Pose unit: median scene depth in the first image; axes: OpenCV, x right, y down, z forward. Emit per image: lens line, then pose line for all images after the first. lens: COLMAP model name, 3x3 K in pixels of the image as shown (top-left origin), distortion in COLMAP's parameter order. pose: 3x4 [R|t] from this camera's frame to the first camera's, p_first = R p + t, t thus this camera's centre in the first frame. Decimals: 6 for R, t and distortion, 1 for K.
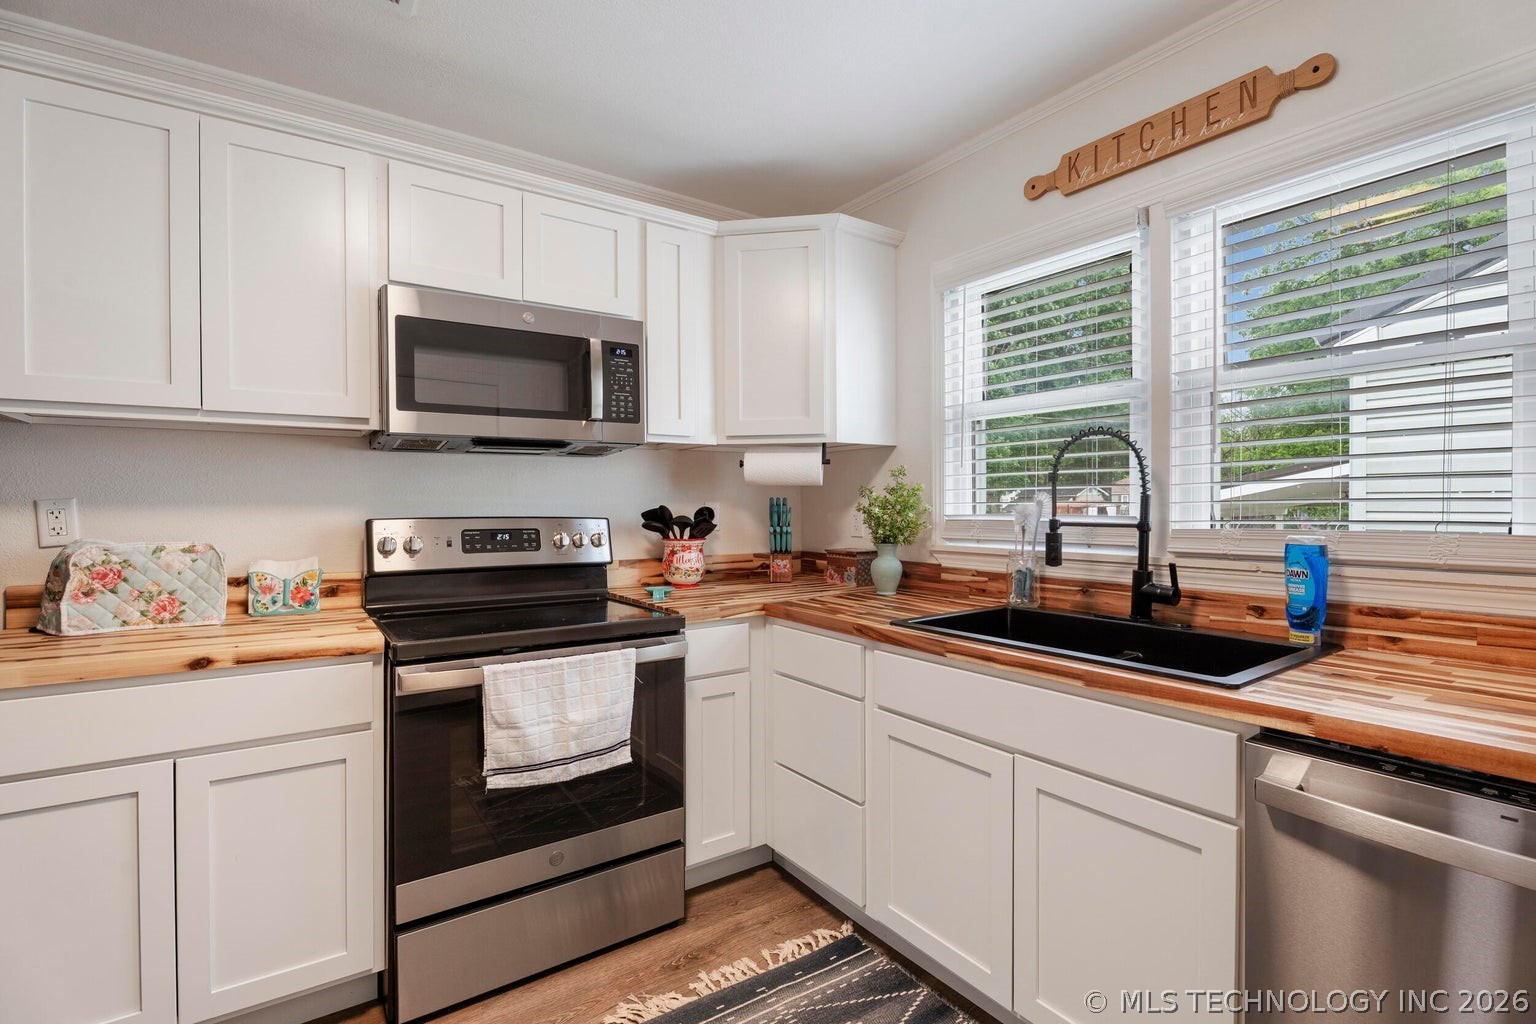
lens RADIAL K [[708.5, 0, 772.3], [0, 708.5, 507.6], [0, 0, 1]] dist [-0.008994, 0.003723]
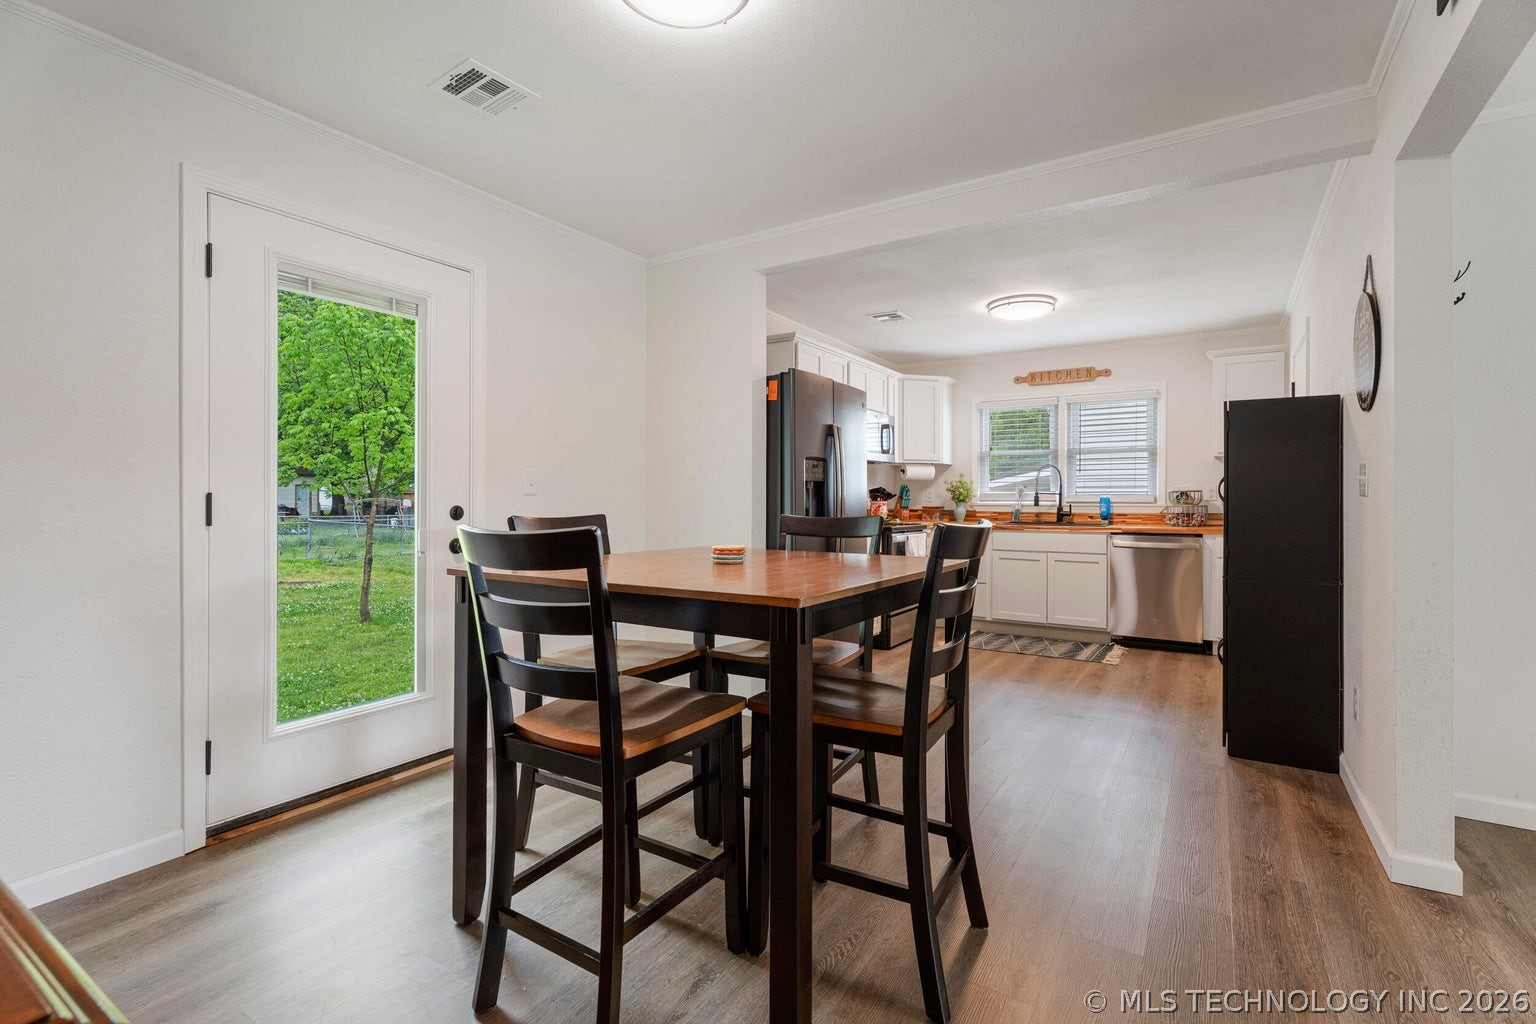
lens RADIAL K [[708.5, 0, 769.8], [0, 708.5, 497.9], [0, 0, 1]] dist [-0.008994, 0.003723]
pose [[0.922466, 0.008039, 0.385994, -1.935444], [-0.005156, 0.999951, -0.008505, 0.076395], [-0.386044, 0.005856, 0.922462, -1.481082]]
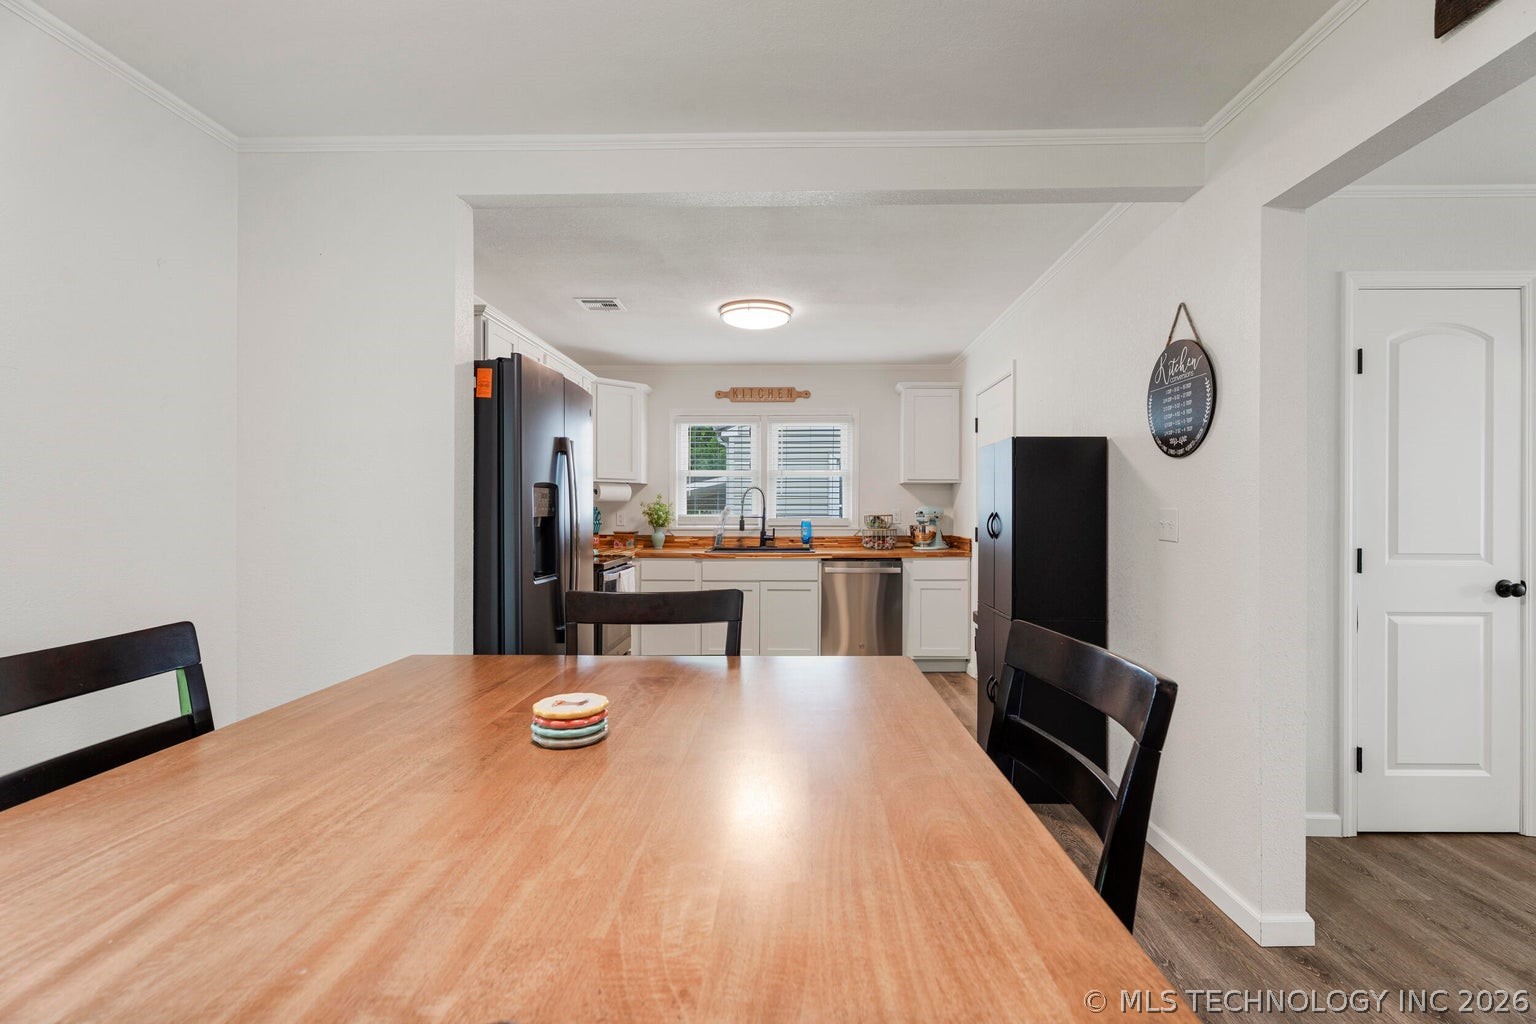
lens RADIAL K [[708.5, 0, 787.9], [0, 708.5, 506.5], [0, 0, 1]] dist [-0.008994, 0.003723]
pose [[0.585967, 0.006913, 0.810306, -1.905870], [0.000754, 0.999959, -0.009076, 0.005282], [-0.810335, 0.005929, 0.585937, -0.917361]]
